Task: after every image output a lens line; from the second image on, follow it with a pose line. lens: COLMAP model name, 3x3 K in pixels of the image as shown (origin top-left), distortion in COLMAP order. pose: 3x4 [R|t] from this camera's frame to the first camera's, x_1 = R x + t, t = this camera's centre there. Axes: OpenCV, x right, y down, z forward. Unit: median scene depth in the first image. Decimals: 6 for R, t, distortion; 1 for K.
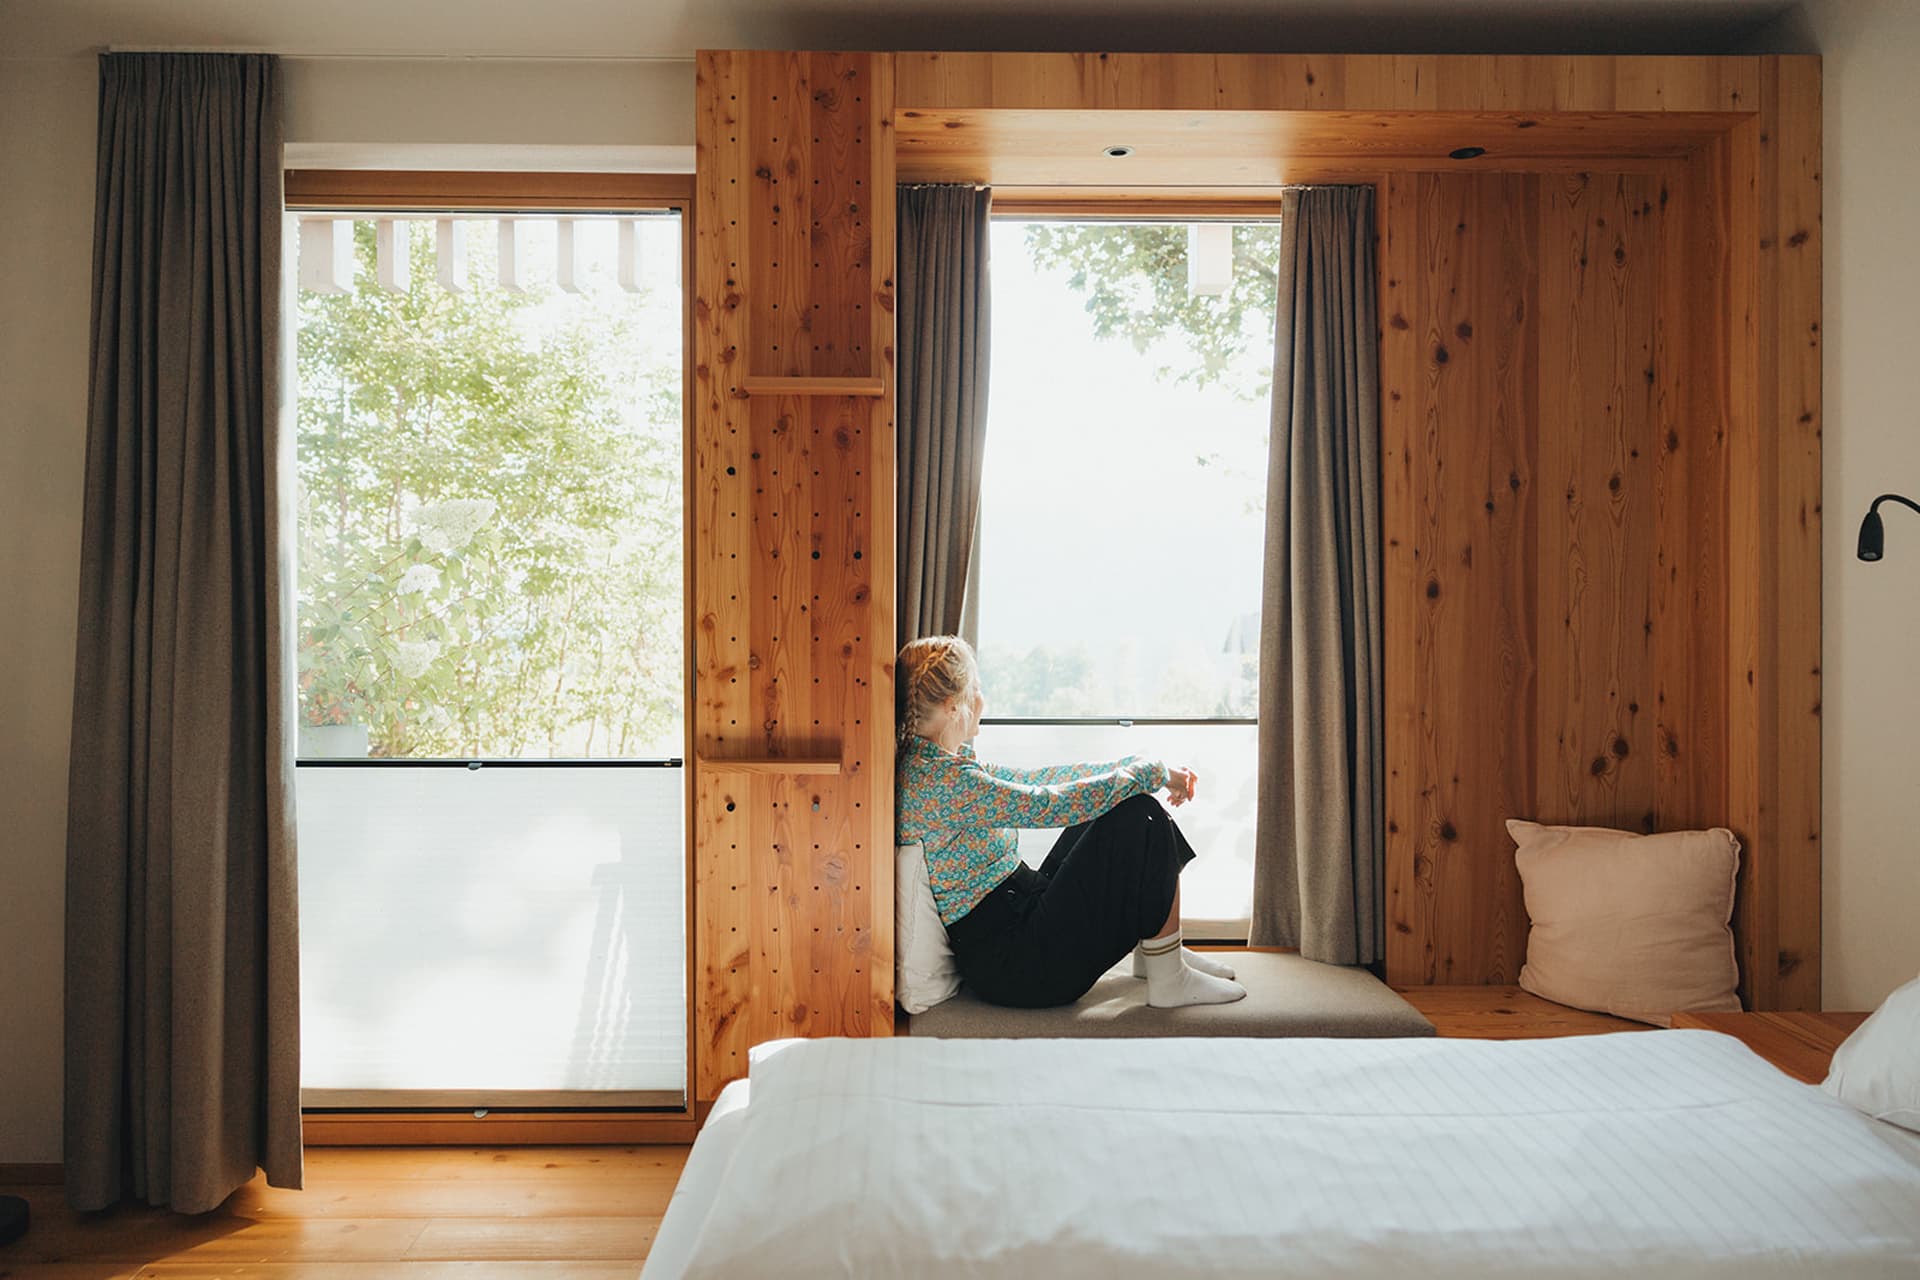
lens RADIAL K [[1341.4, 0, 936.1], [0, 1341.4, 604.1], [0, 0, 1]] dist [-0.001160, 0.000129]
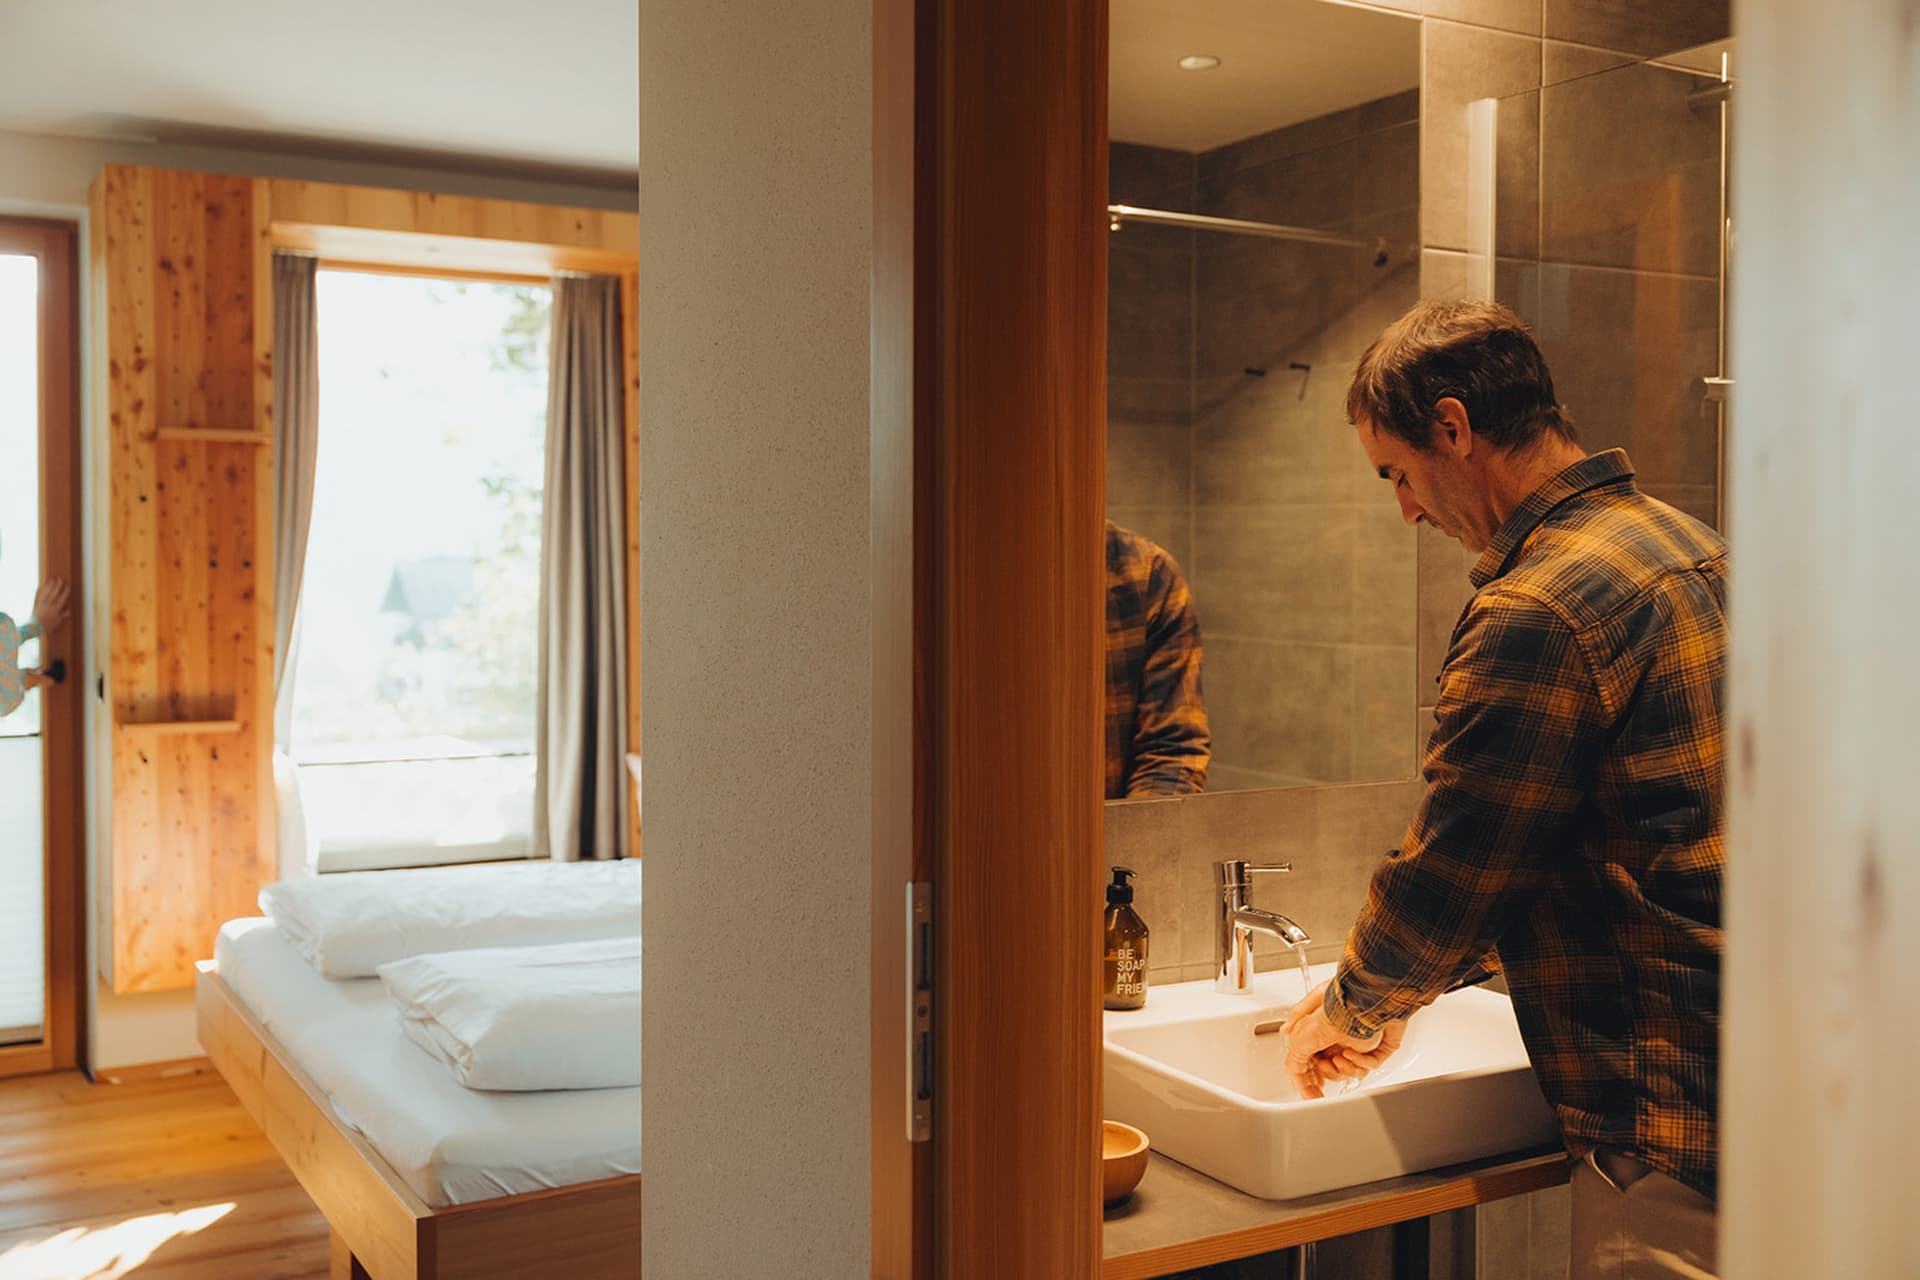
lens RADIAL K [[1925.0, 0, 959.0], [0, 1925.0, 635.4], [0, 0, 1]] dist [-0.019744, 0.000000]
pose [[0.873831, -0.019370, 0.485844, -0.361187], [-0.003394, 0.998939, 0.045930, -0.055134], [-0.486218, -0.041784, 0.872838, -0.973926]]
